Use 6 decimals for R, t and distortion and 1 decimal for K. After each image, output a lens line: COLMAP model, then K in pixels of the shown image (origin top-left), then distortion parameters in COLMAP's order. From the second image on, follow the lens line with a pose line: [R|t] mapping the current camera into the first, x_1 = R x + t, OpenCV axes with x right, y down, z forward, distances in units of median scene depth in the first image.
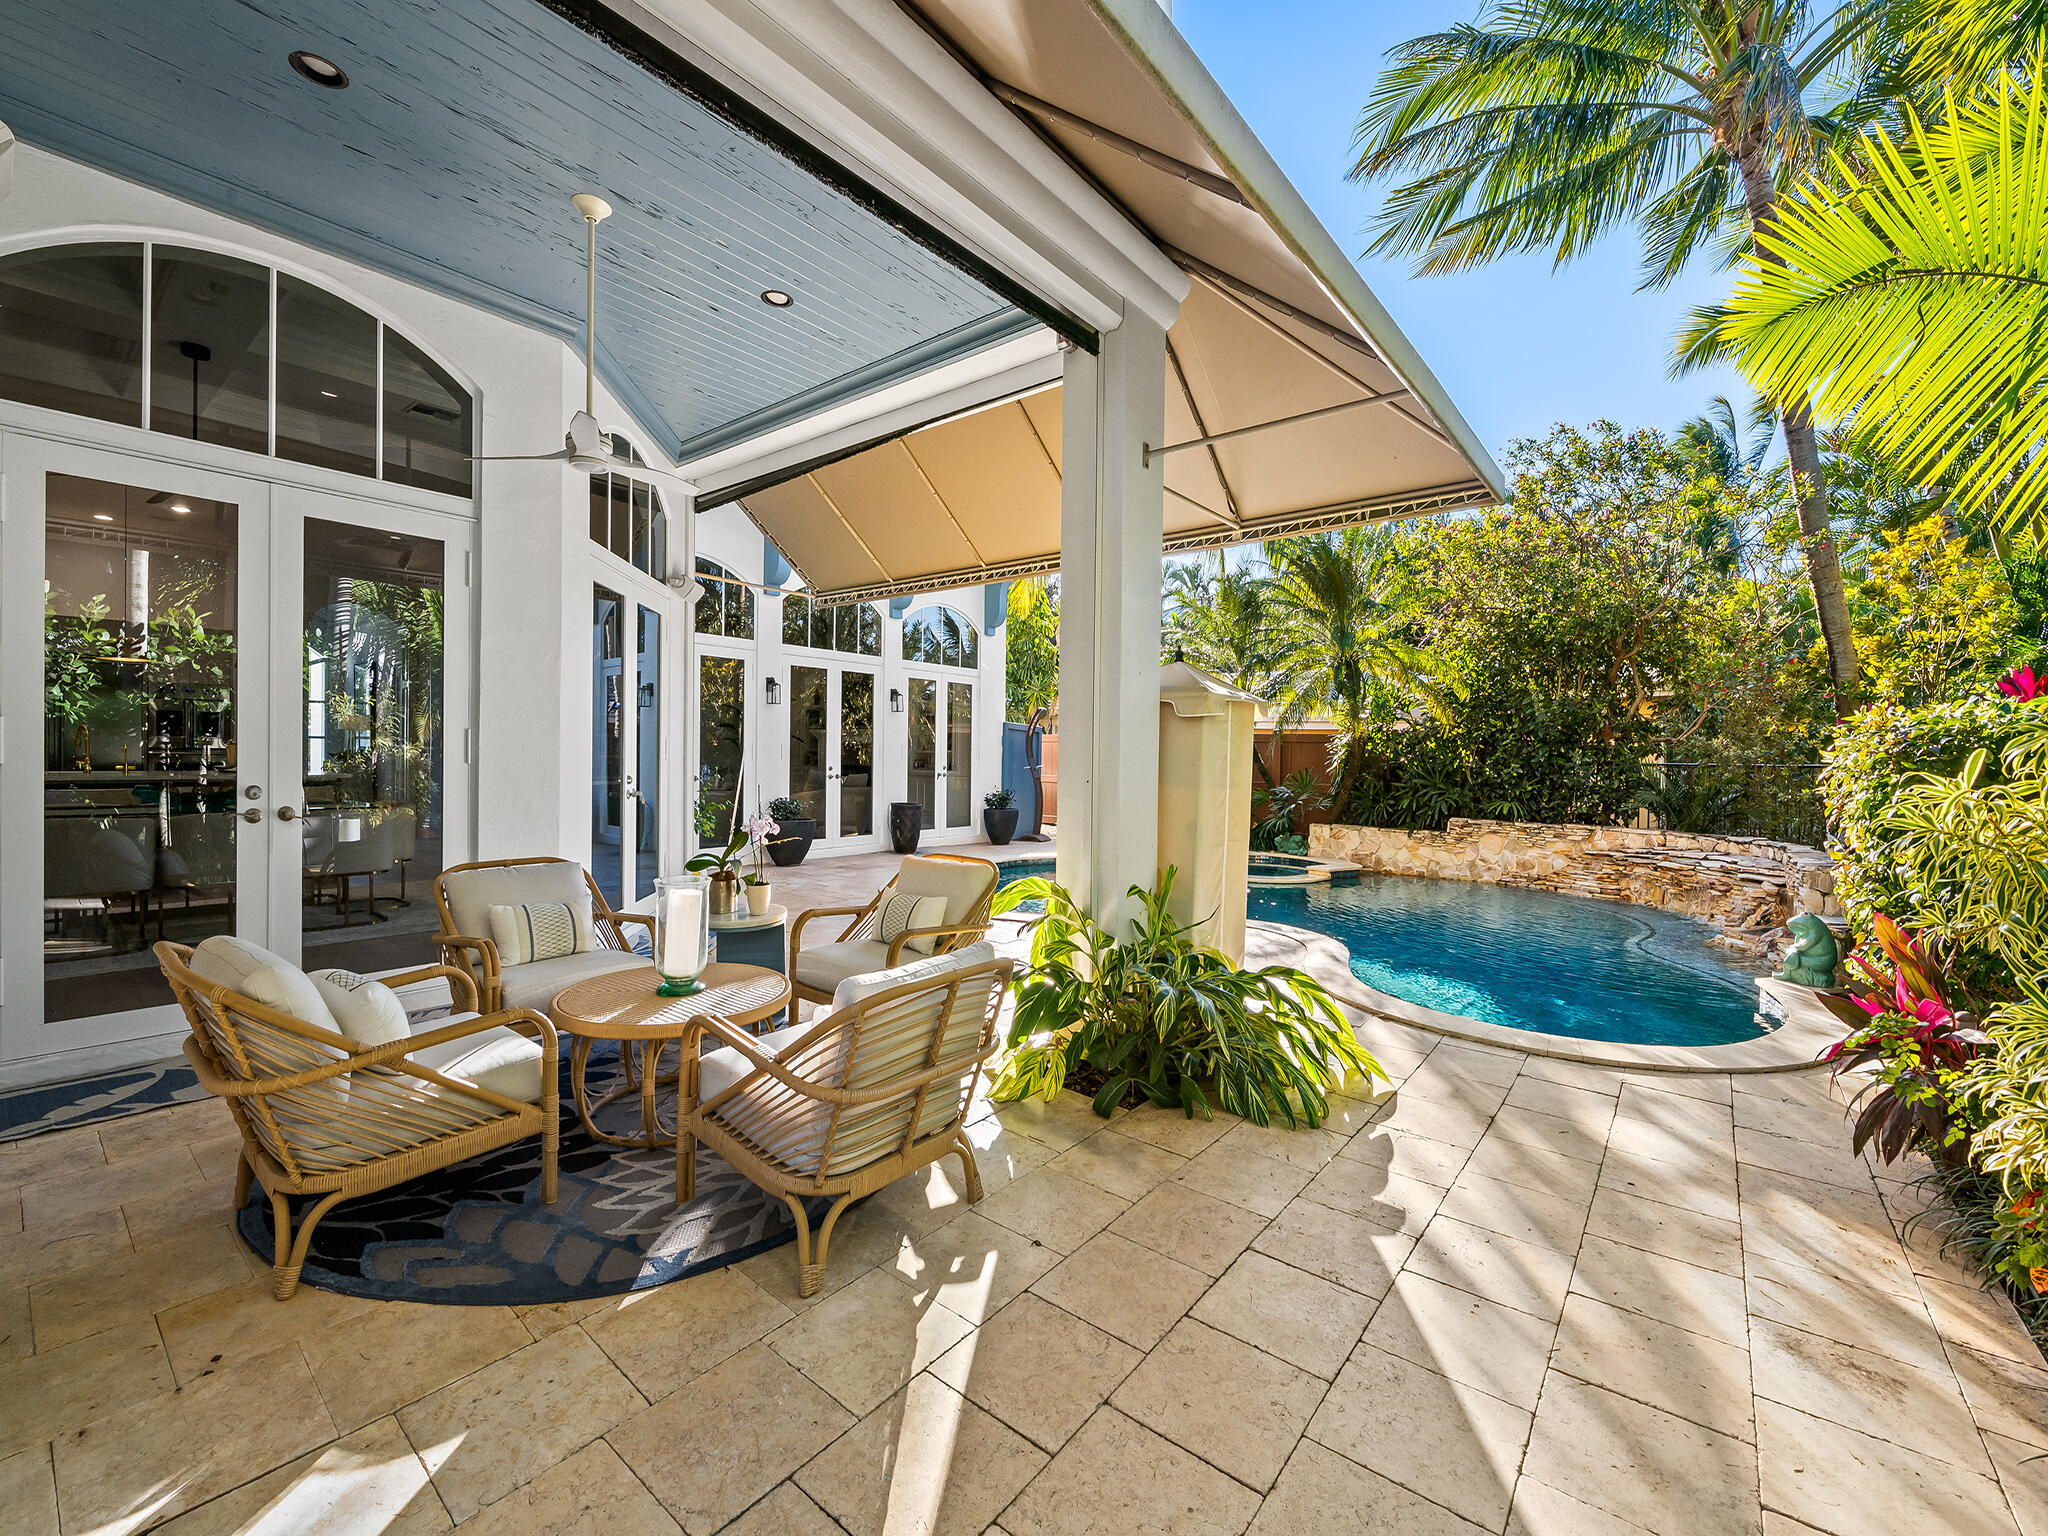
lens RADIAL K [[828.6, 0, 1011.6], [0, 828.6, 767.3], [0, 0, 1]] dist [0.002086, -0.003418]
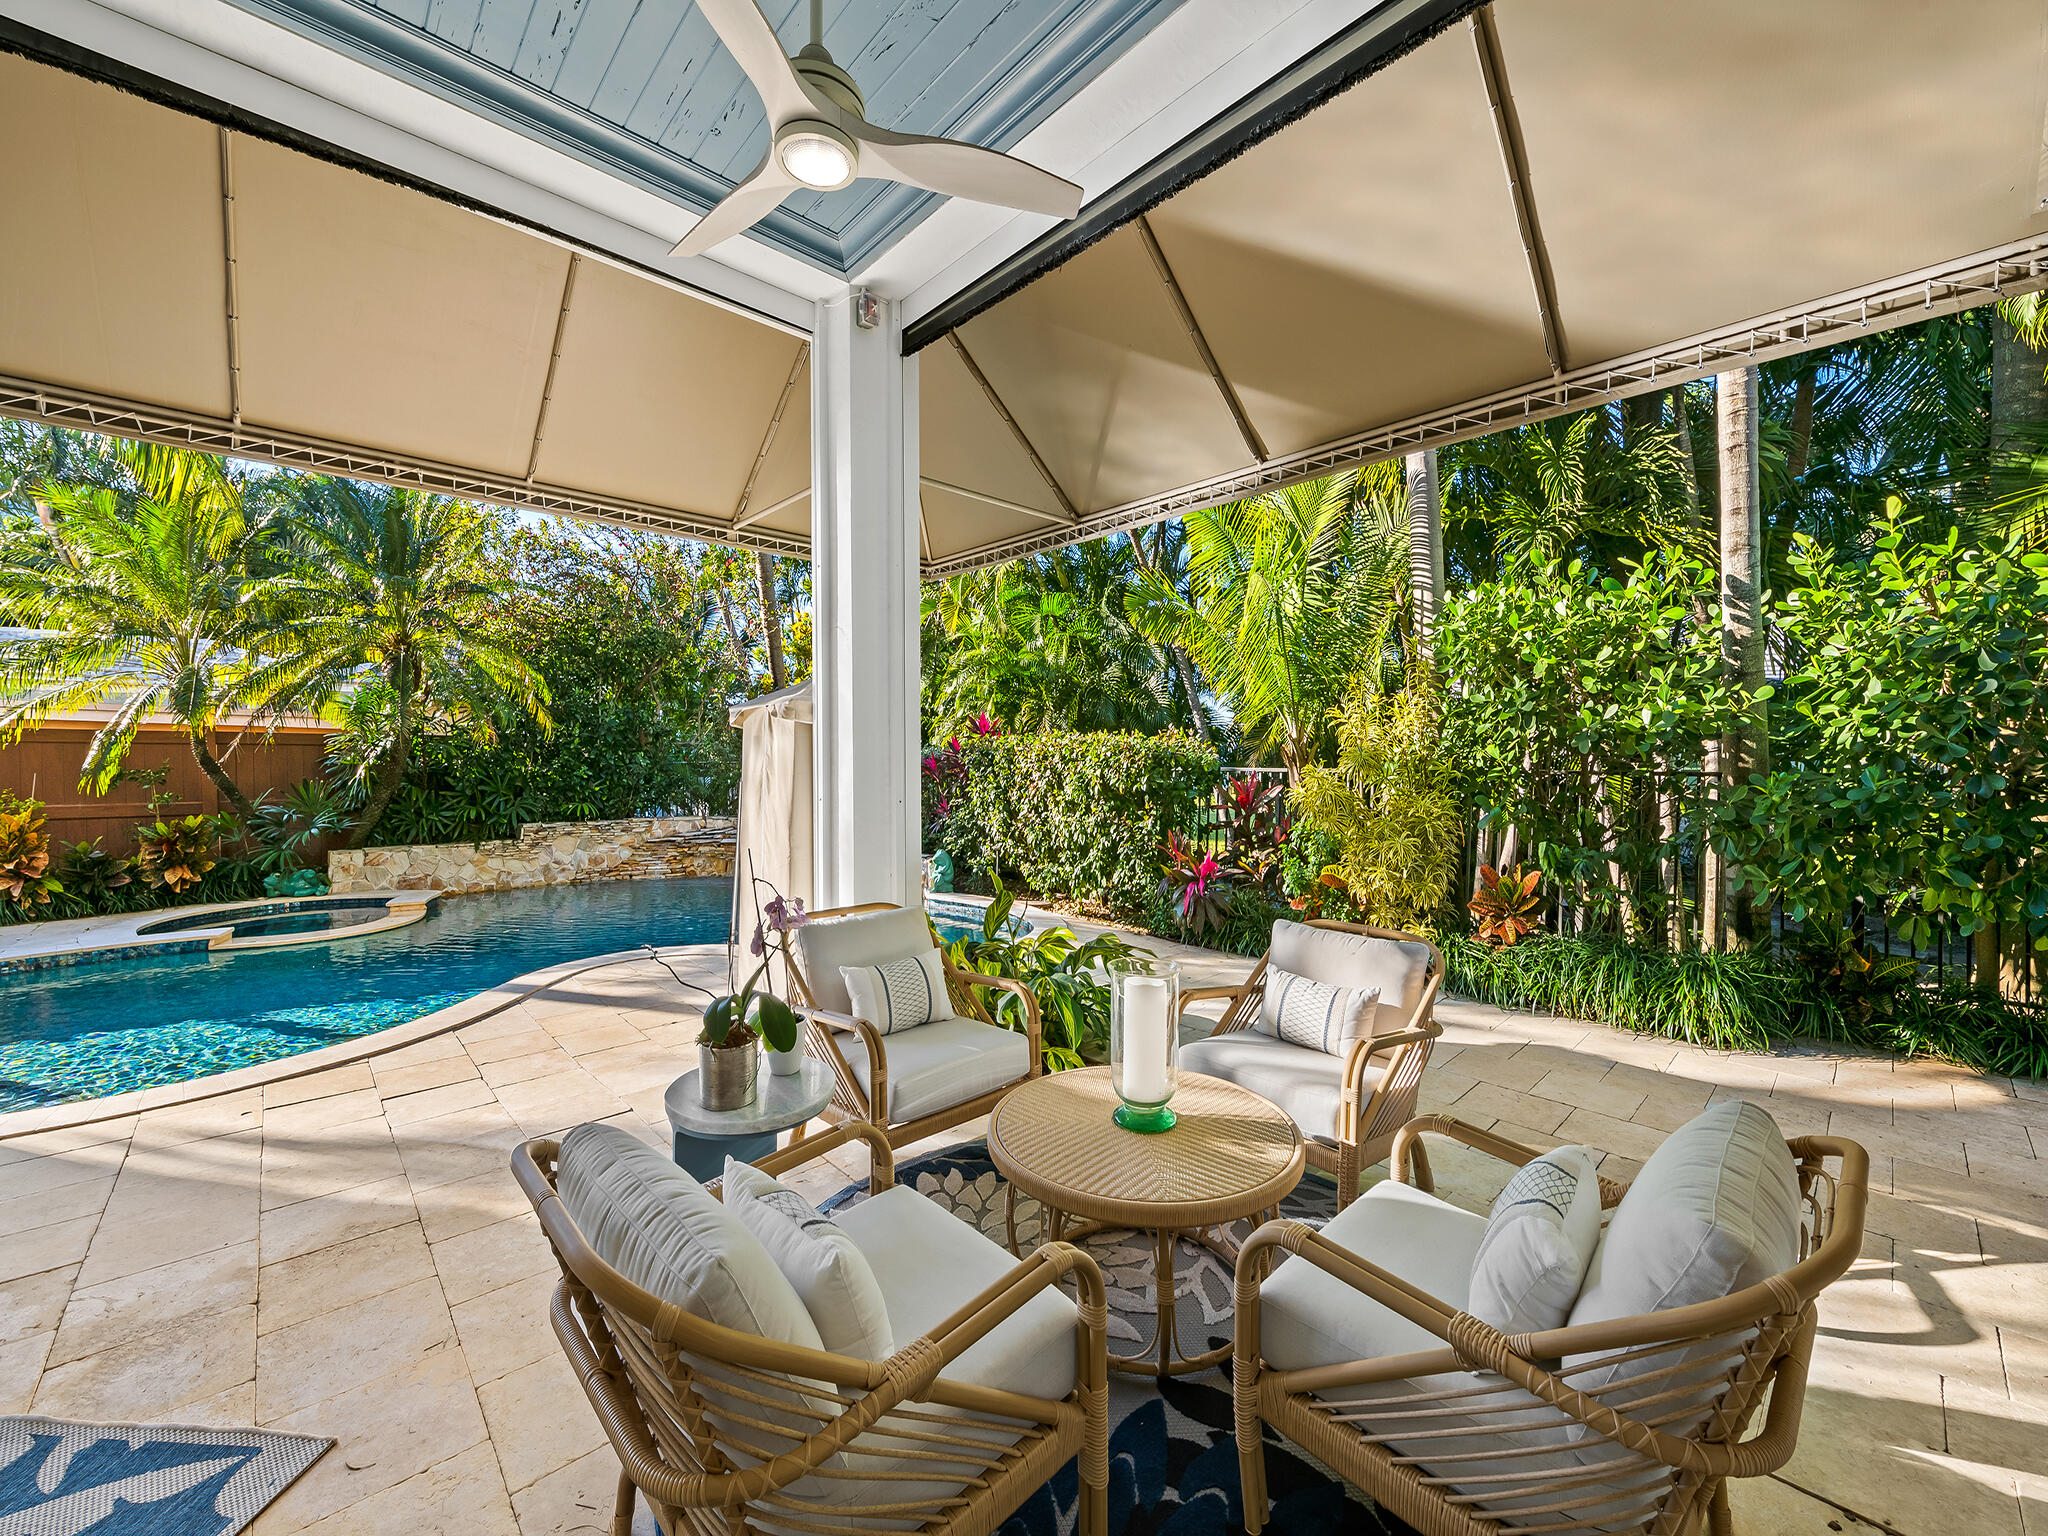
lens RADIAL K [[818.4, 0, 1012.3], [0, 818.4, 753.2], [0, 0, 1]] dist [0.003945, -0.003126]
pose [[0.127750, -0.010072, 0.991755, -0.342838], [0.021022, 0.999751, 0.007445, -0.016661], [-0.991584, 0.019898, 0.127930, 0.311706]]
